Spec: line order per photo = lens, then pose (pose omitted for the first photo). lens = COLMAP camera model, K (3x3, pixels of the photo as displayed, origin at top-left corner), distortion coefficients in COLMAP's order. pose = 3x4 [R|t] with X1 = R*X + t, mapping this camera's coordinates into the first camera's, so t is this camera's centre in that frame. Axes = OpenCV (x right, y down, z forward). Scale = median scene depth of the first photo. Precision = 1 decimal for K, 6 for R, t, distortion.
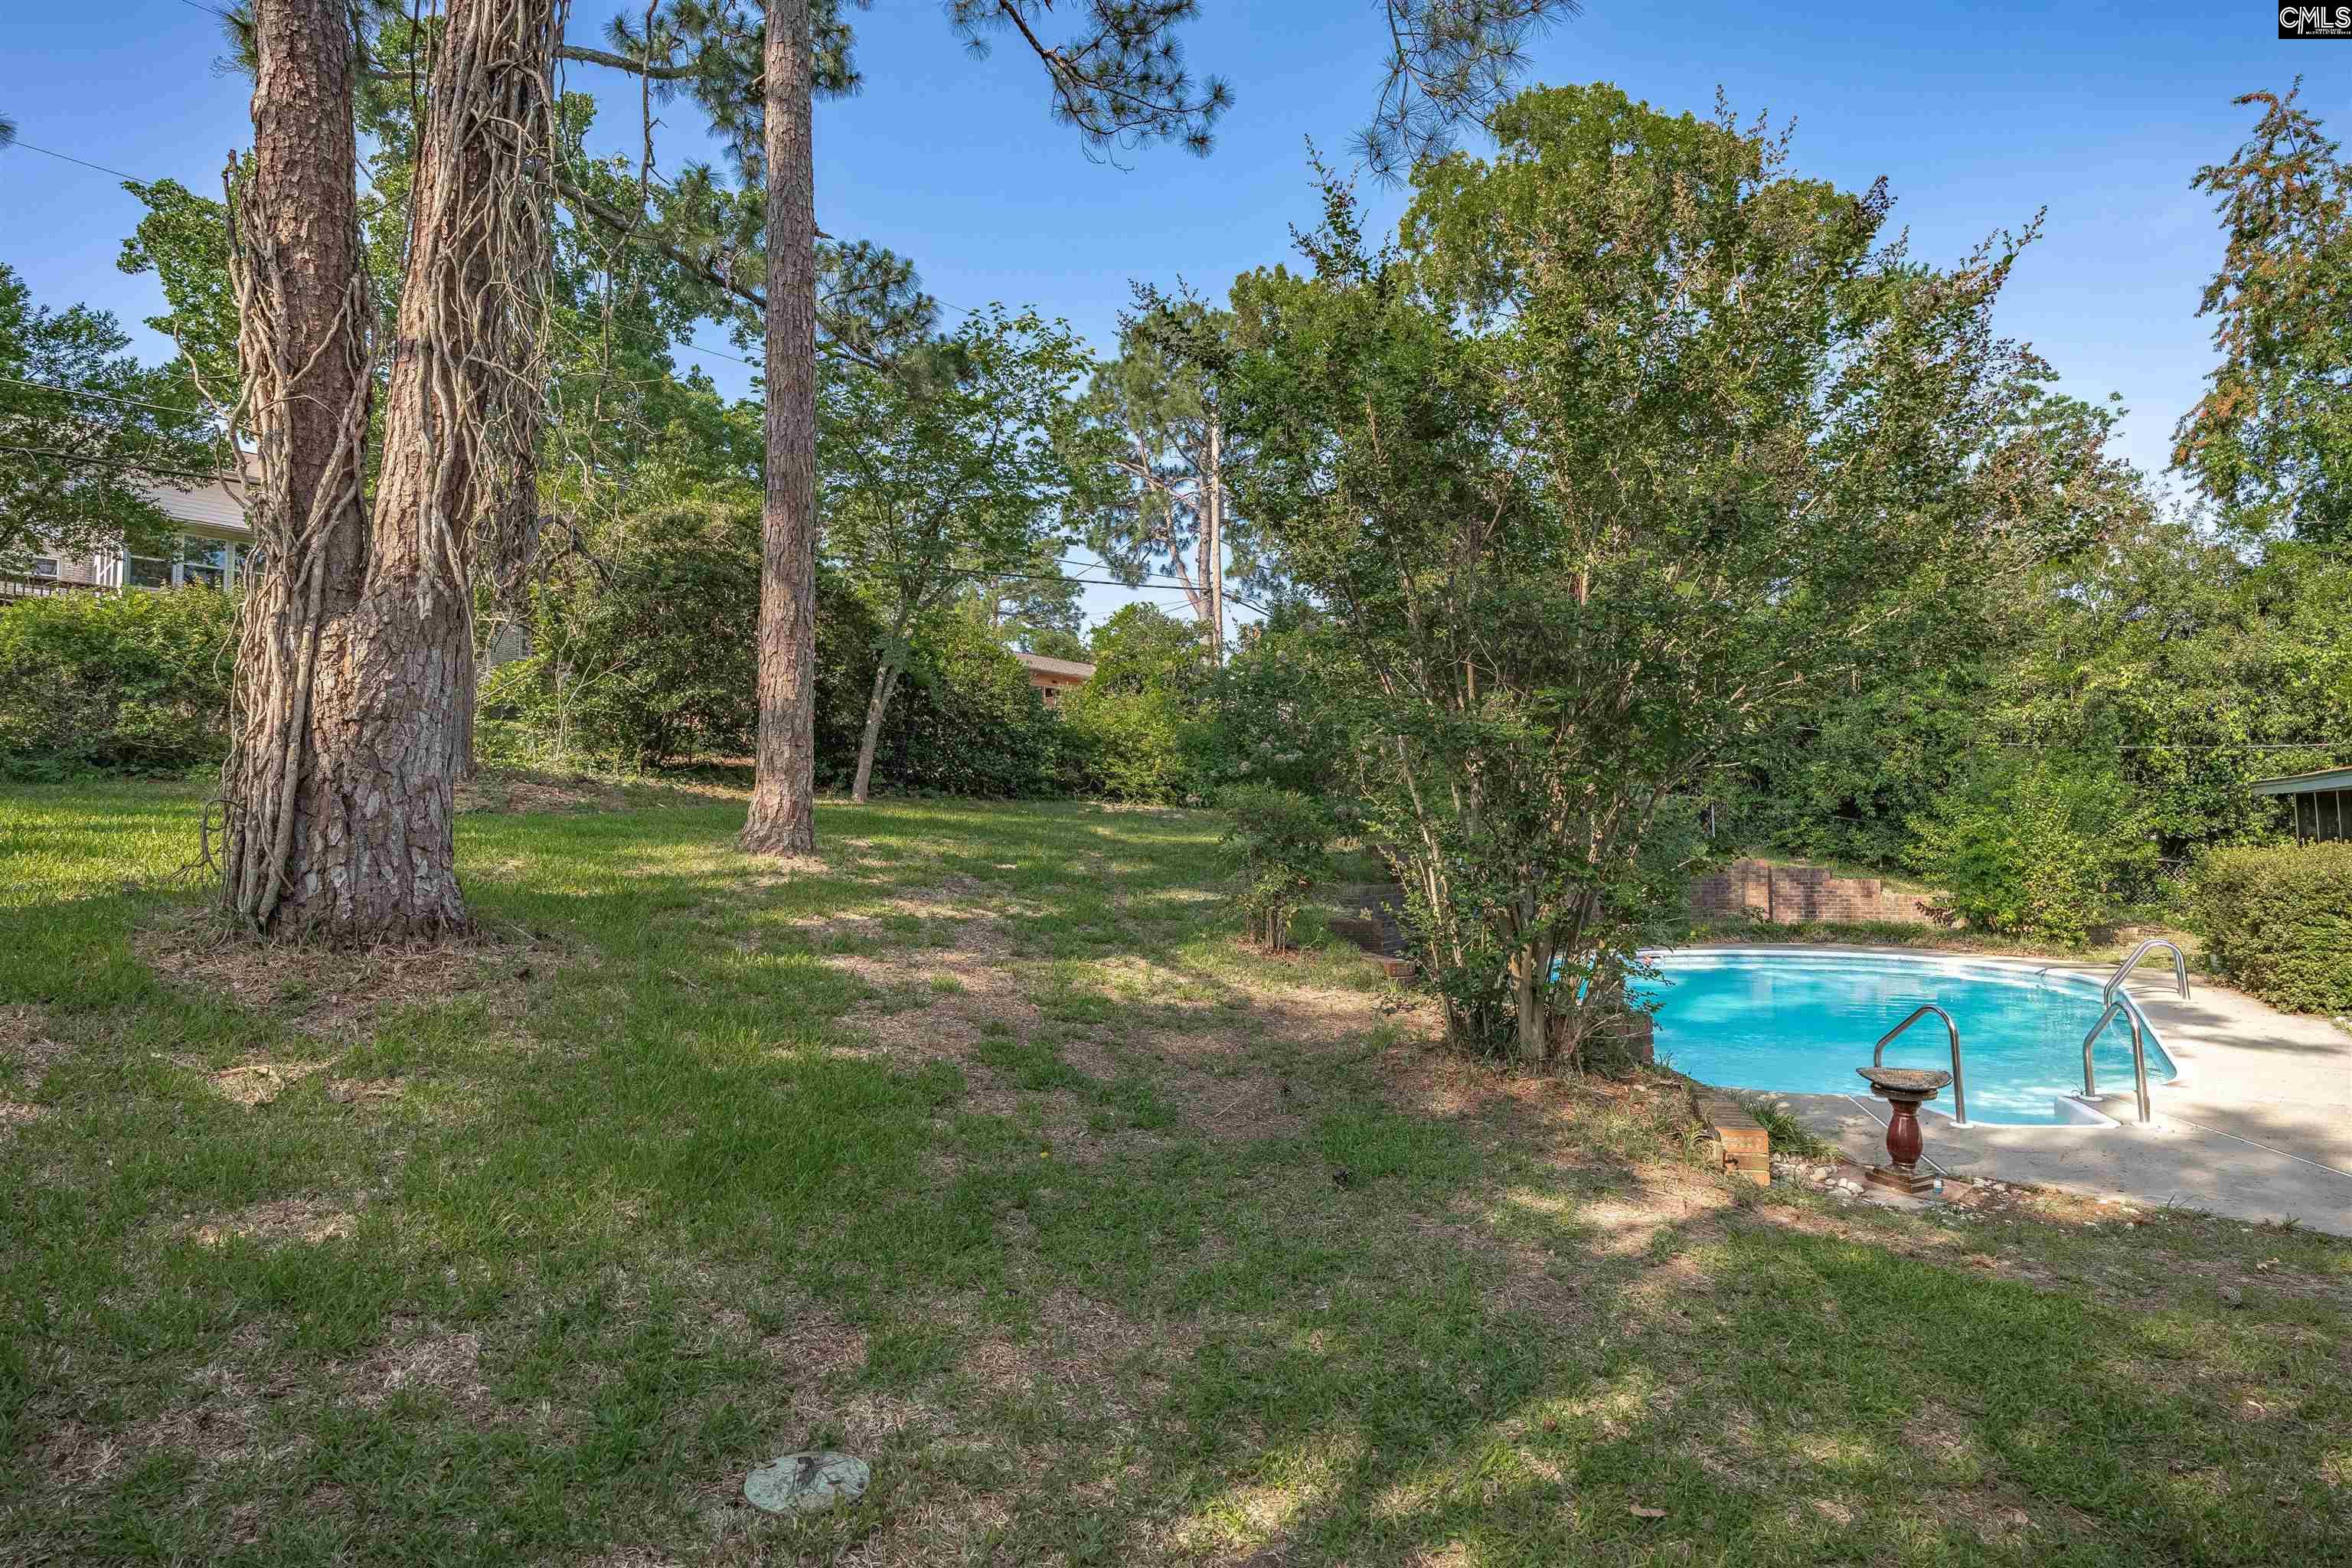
lens RADIAL K [[1137.6, 0, 1183.7], [0, 1137.6, 774.5], [0, 0, 1]] dist [-0.022069, 0.000436]
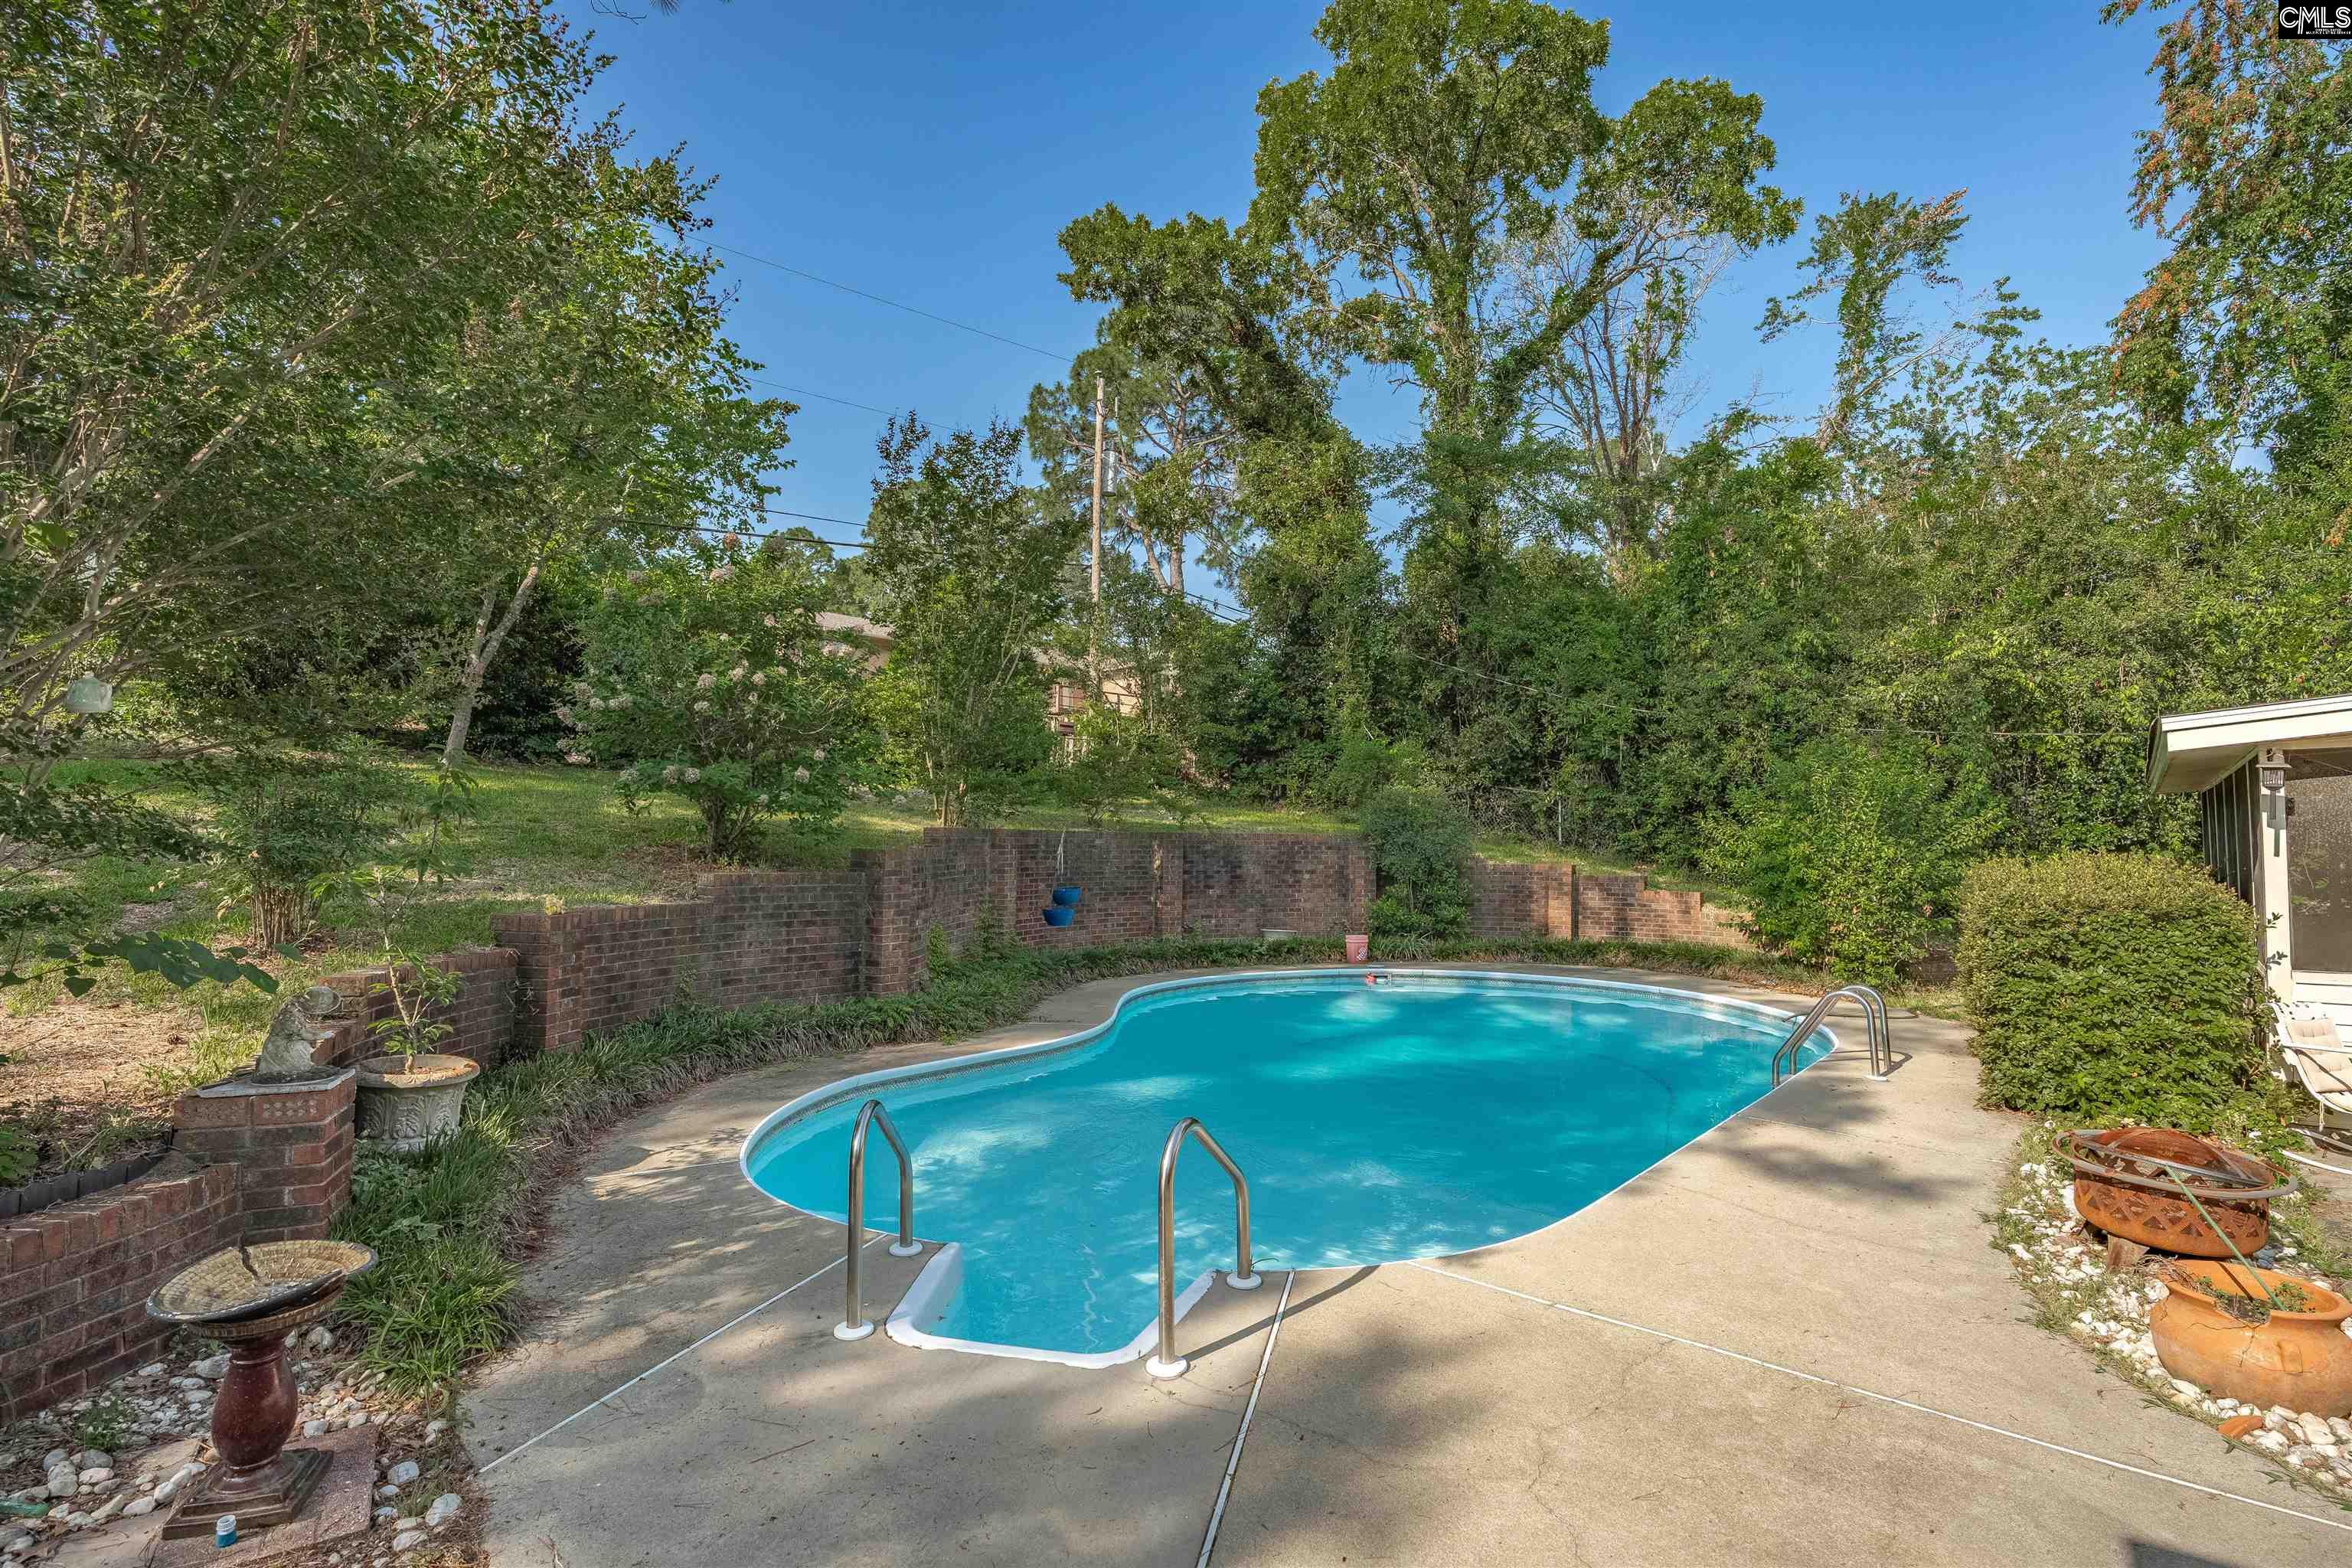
lens RADIAL K [[1088.1, 0, 1185.3], [0, 1088.1, 776.4], [0, 0, 1]] dist [-0.026093, 0.003016]
pose [[0.994908, 0.019942, -0.098797, 0.347422], [-0.019864, 0.999801, 0.001774, 0.015948], [0.098813, 0.000197, 0.995106, 0.193993]]
